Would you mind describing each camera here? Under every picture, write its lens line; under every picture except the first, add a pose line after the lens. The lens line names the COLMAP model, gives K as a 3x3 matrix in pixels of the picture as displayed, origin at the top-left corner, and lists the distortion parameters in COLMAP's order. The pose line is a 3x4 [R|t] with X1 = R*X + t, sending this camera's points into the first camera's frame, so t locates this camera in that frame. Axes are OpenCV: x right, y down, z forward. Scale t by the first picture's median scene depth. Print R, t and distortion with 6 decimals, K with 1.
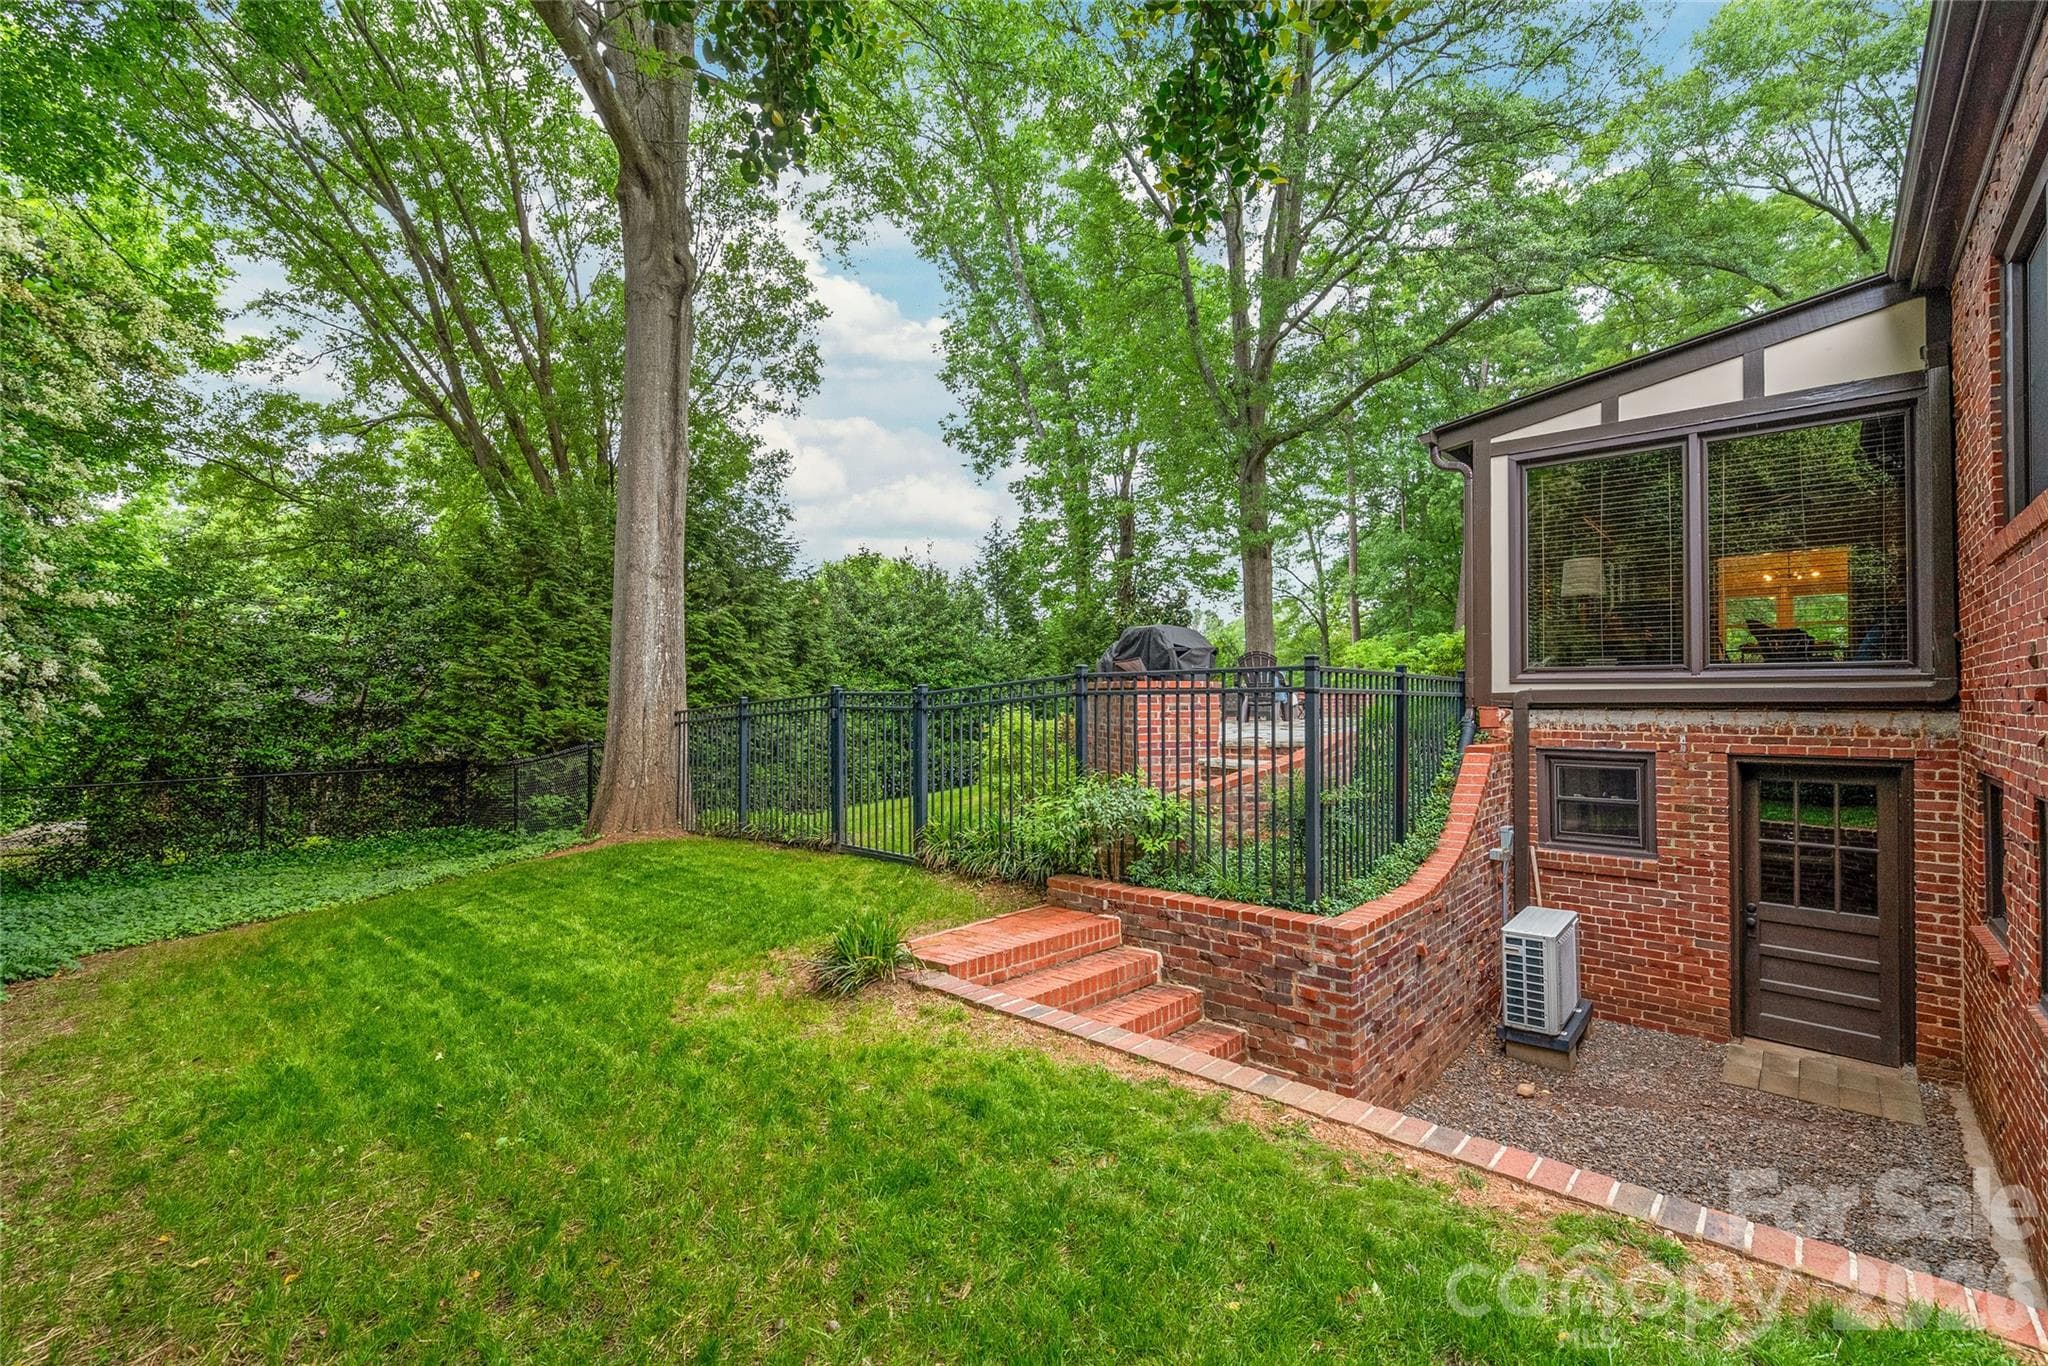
lens RADIAL K [[884.8, 0, 1026.2], [0, 884.8, 684.3], [0, 0, 1]] dist [-0.003995, -0.000212]
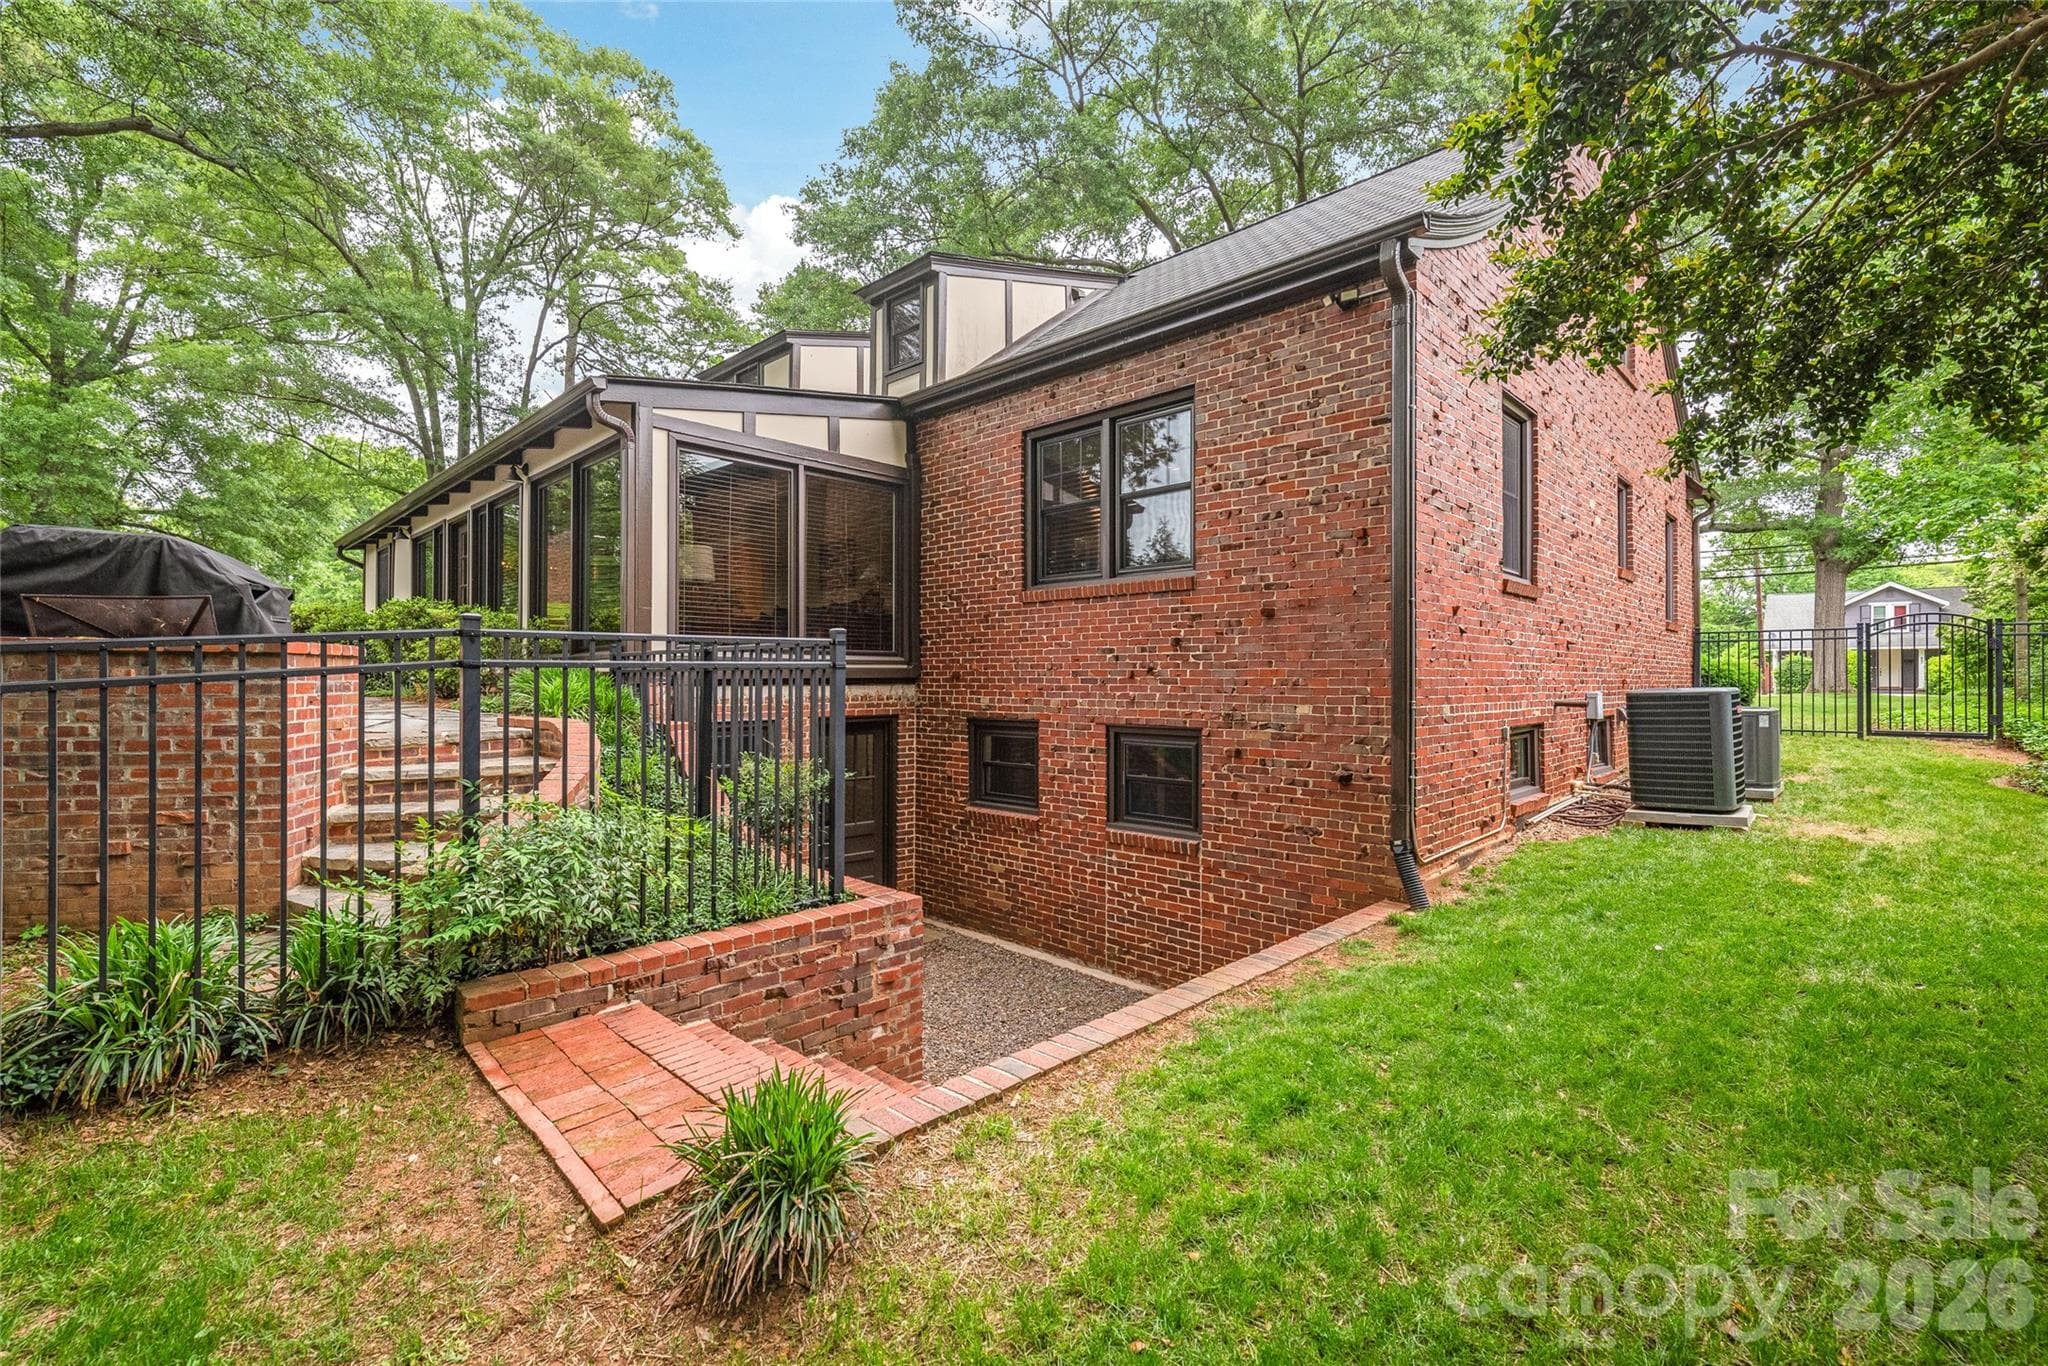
lens RADIAL K [[884.8, 0, 1027.4], [0, 884.8, 681.8], [0, 0, 1]] dist [-0.003995, -0.000212]
pose [[0.042100, -0.002550, 0.999110, -0.562512], [-0.015015, 0.999882, 0.003185, 0.019080], [-0.999001, -0.015135, 0.042057, 0.710675]]
